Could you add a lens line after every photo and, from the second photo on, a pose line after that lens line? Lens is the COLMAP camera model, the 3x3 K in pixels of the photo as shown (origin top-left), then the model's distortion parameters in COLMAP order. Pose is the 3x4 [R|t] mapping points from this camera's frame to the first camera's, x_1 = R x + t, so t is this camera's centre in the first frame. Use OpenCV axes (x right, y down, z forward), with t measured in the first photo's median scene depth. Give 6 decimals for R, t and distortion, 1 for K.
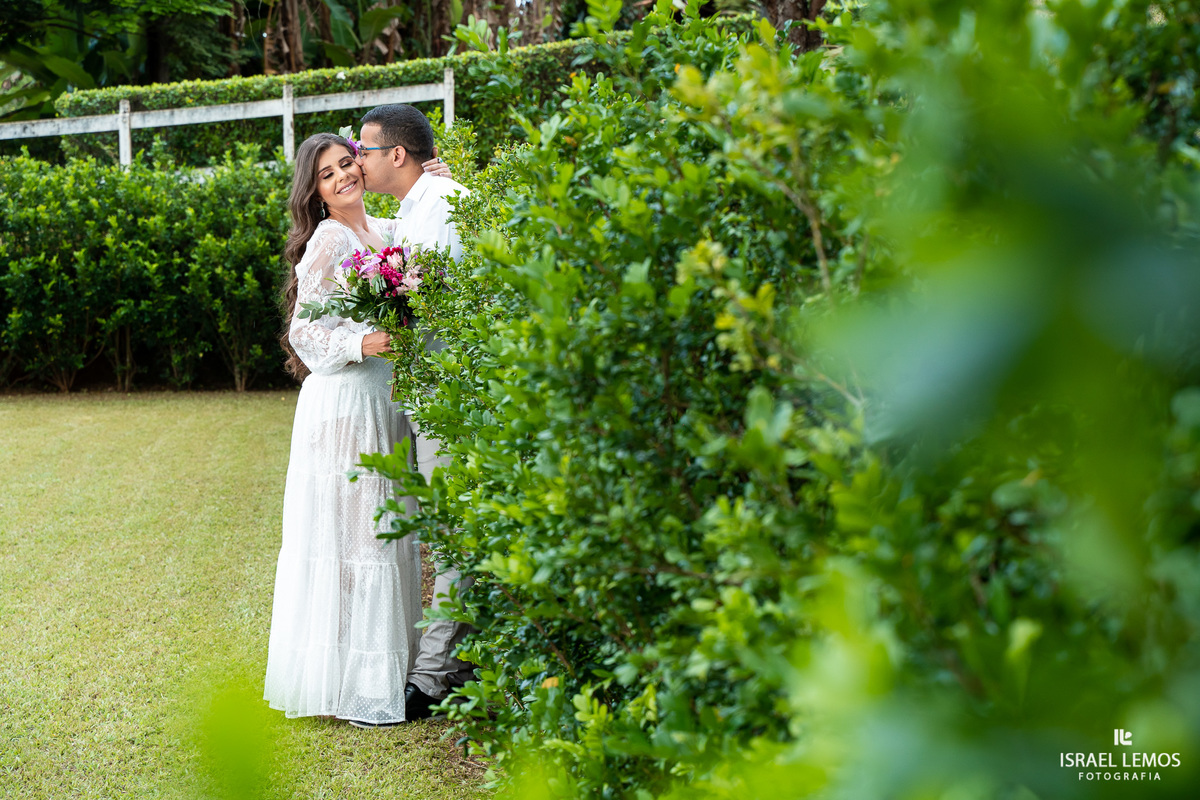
lens RADIAL K [[2586.8, 0, 600.0], [0, 2586.8, 400.0], [0, 0, 1]] dist [0.392927, 0.022750]
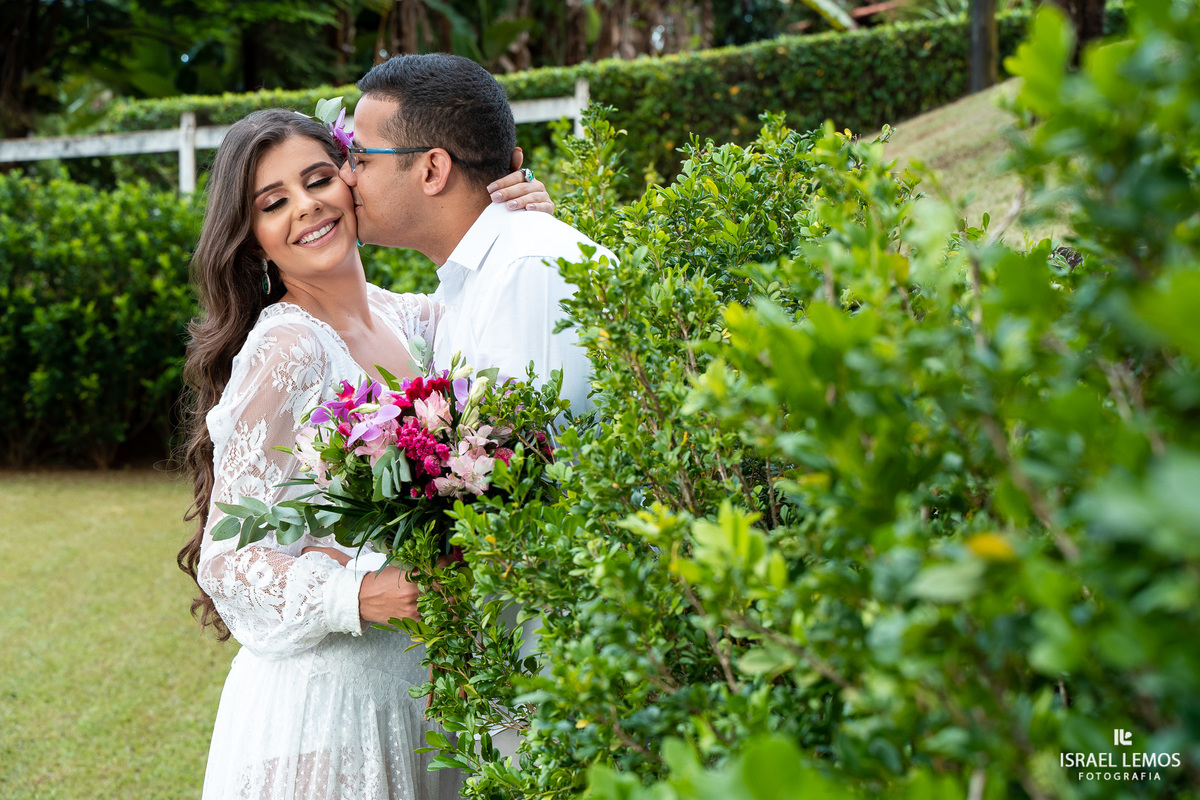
lens RADIAL K [[2586.8, 0, 600.0], [0, 2586.8, 400.0], [0, 0, 1]] dist [0.392927, 0.022750]
pose [[0.998532, 0.023111, -0.048992, -0.011019], [-0.023813, 0.999621, -0.013787, -0.017351], [0.048655, 0.014934, 0.998704, 0.202355]]
